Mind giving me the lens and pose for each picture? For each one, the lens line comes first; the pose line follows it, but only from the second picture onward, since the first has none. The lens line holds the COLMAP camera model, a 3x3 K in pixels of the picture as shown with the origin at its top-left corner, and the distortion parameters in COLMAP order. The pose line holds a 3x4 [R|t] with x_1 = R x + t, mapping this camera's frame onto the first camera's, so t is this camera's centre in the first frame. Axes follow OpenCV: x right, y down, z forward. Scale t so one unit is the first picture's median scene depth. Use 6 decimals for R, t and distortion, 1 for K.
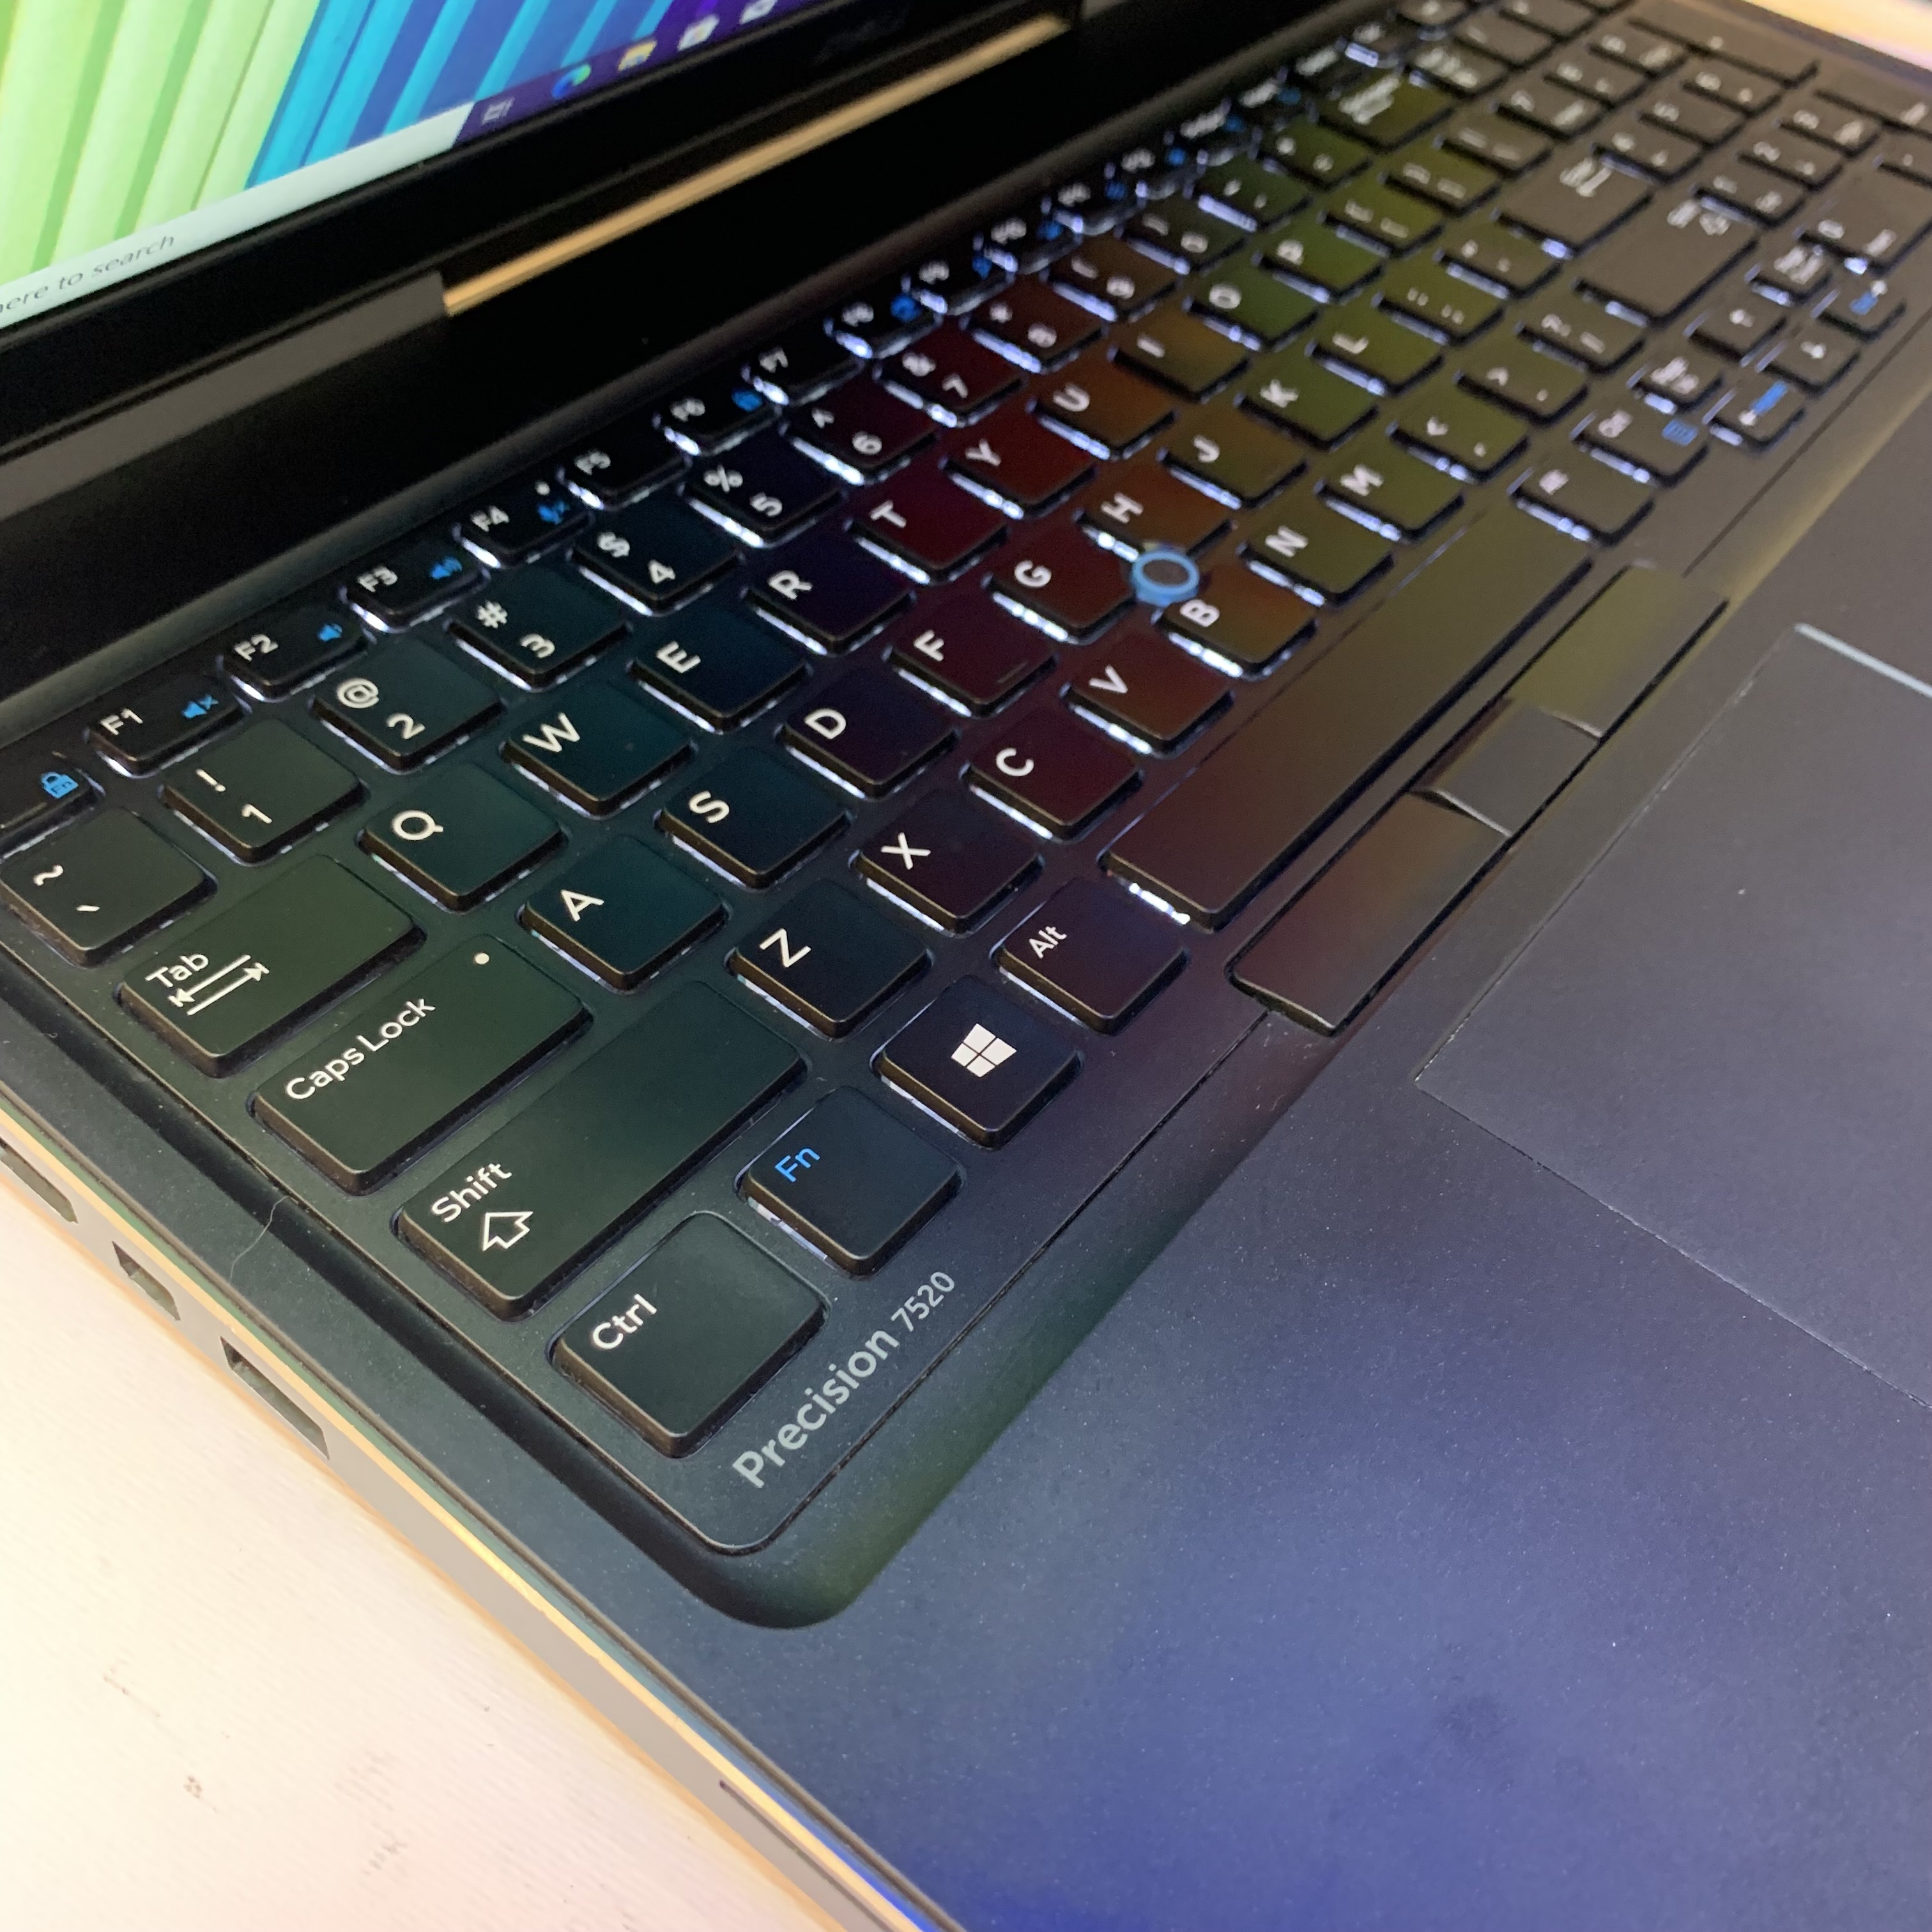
lens RADIAL K [[1998.5, 0, 966.0], [0, 1998.5, 966.0], [0, 0, 1]] dist [-0.038280, 0.070636]
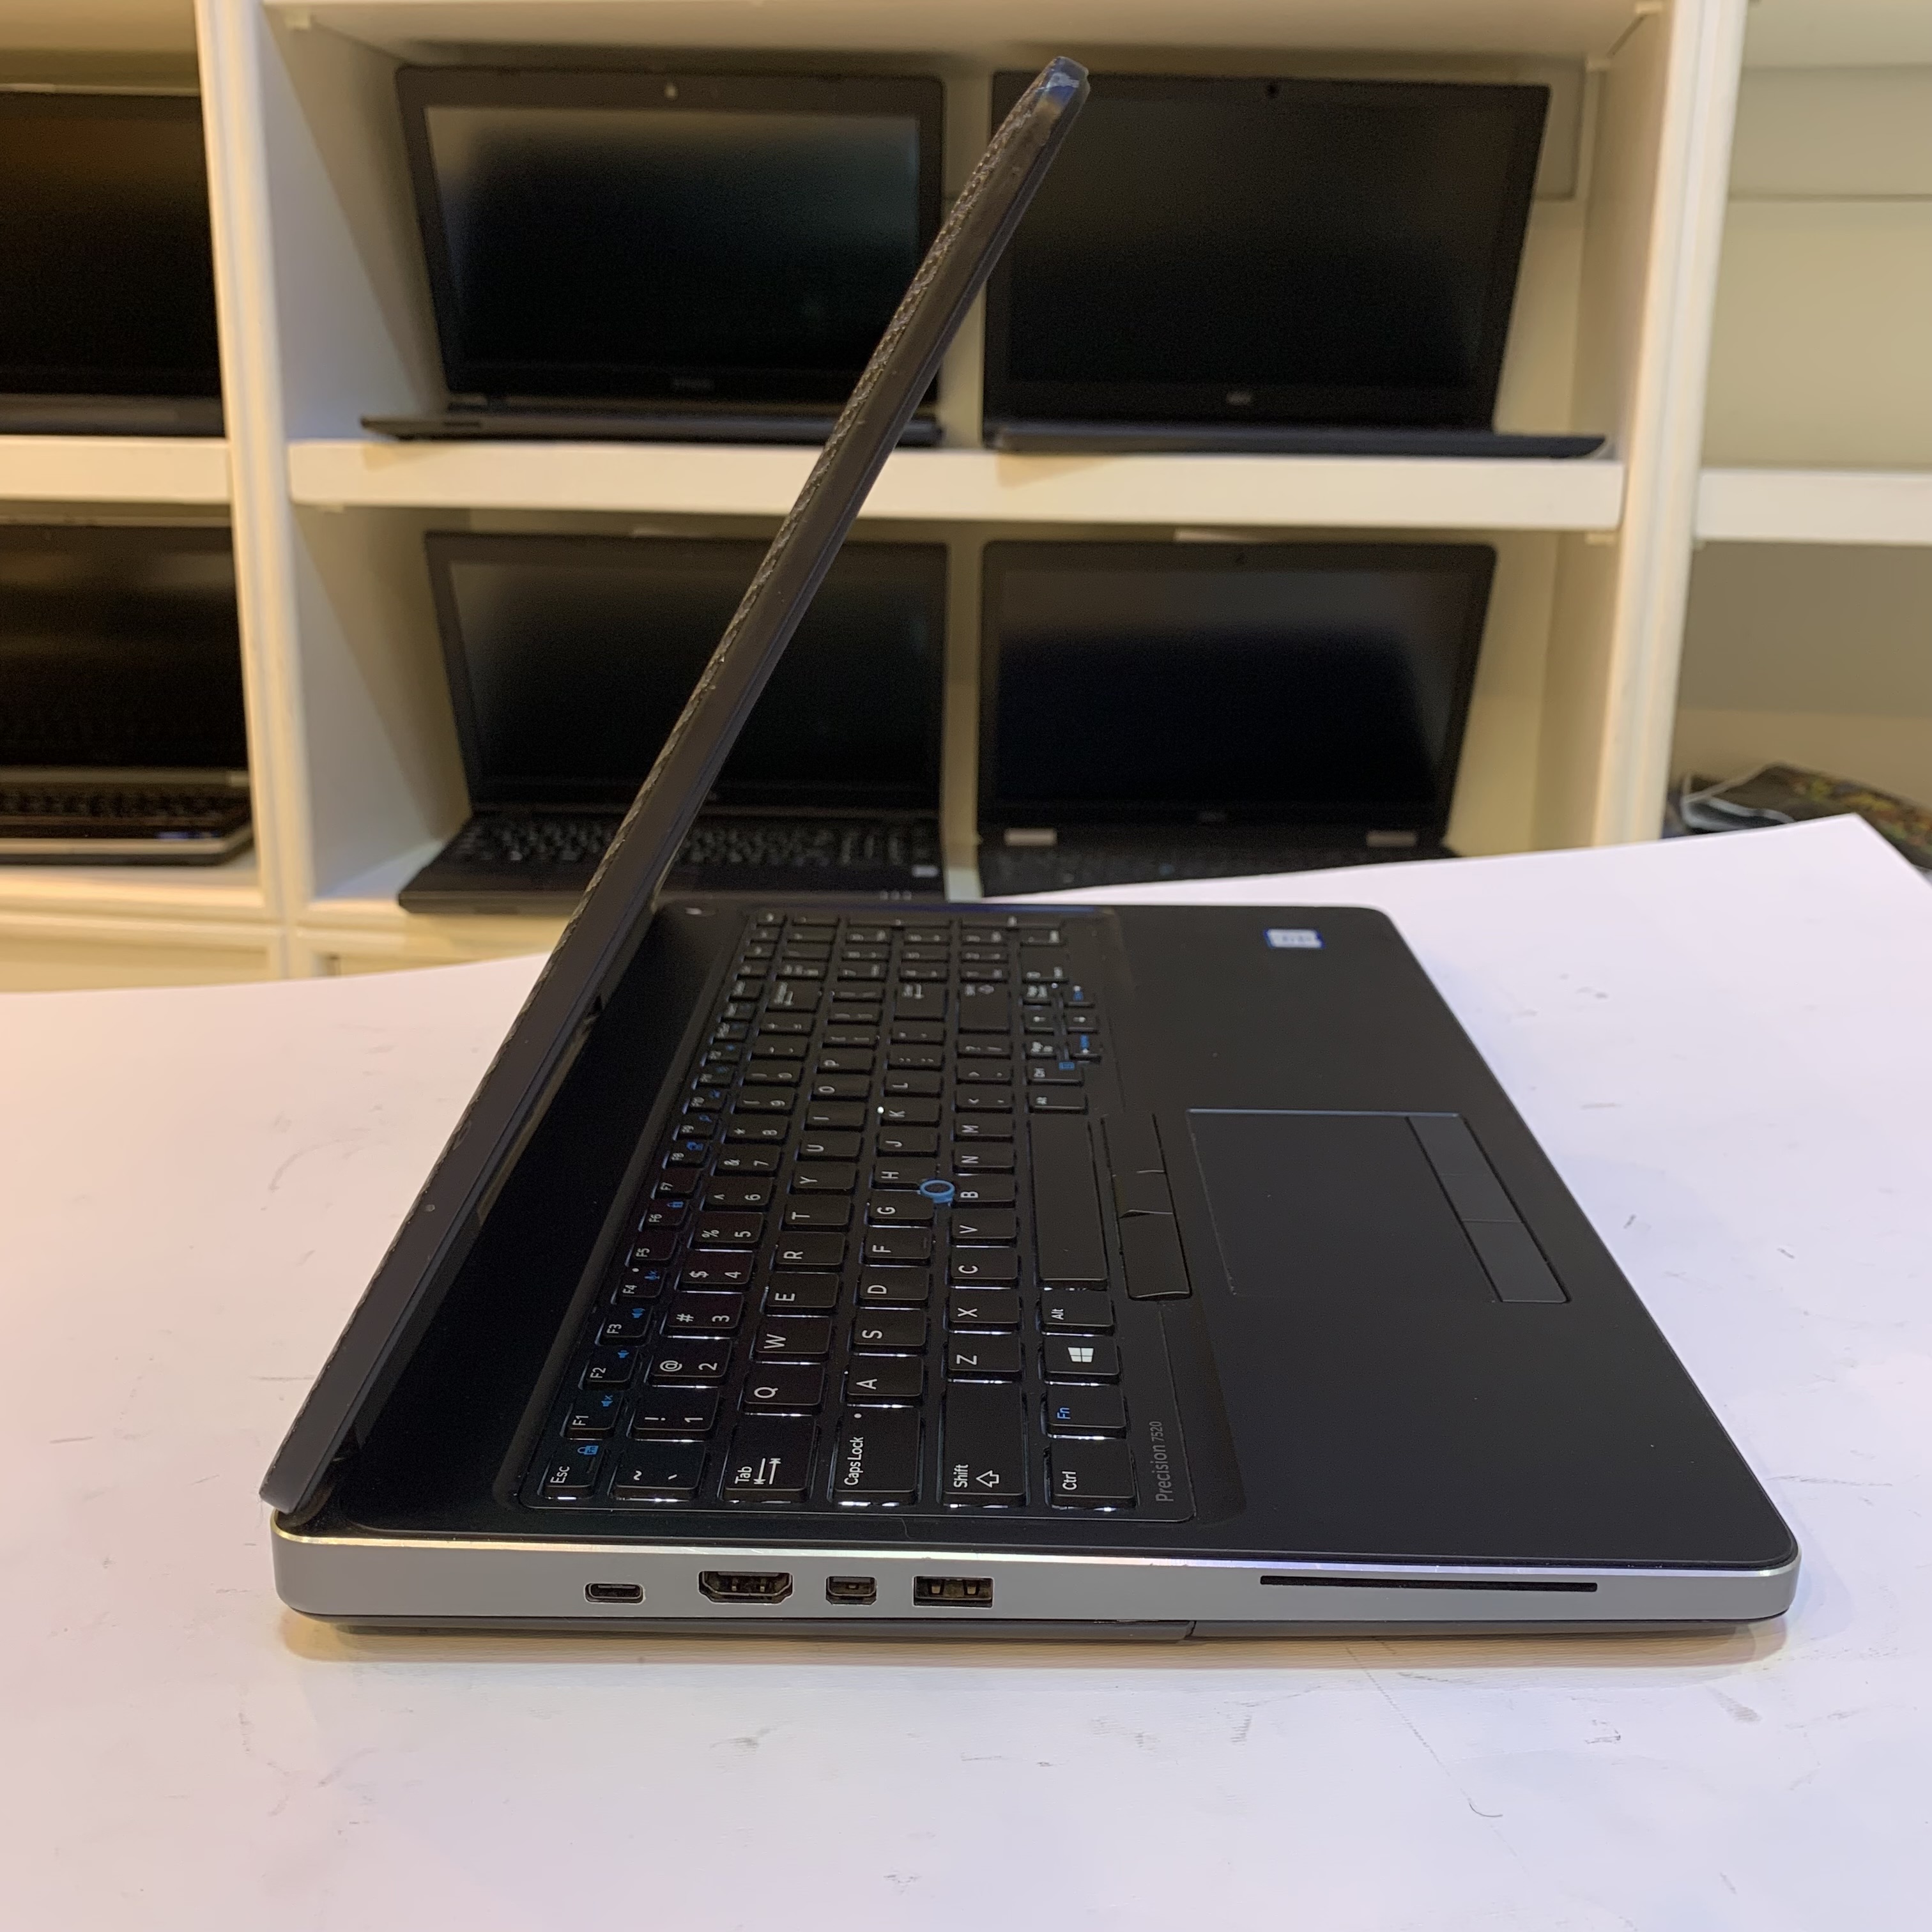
lens RADIAL K [[1998.5, 0, 966.0], [0, 1998.5, 966.0], [0, 0, 1]] dist [-0.038280, 0.070636]
pose [[0.783544, -0.282849, 0.553223, -0.658736], [0.508674, 0.803316, -0.309732, 0.176841], [-0.356805, 0.524099, 0.773311, -0.447043]]
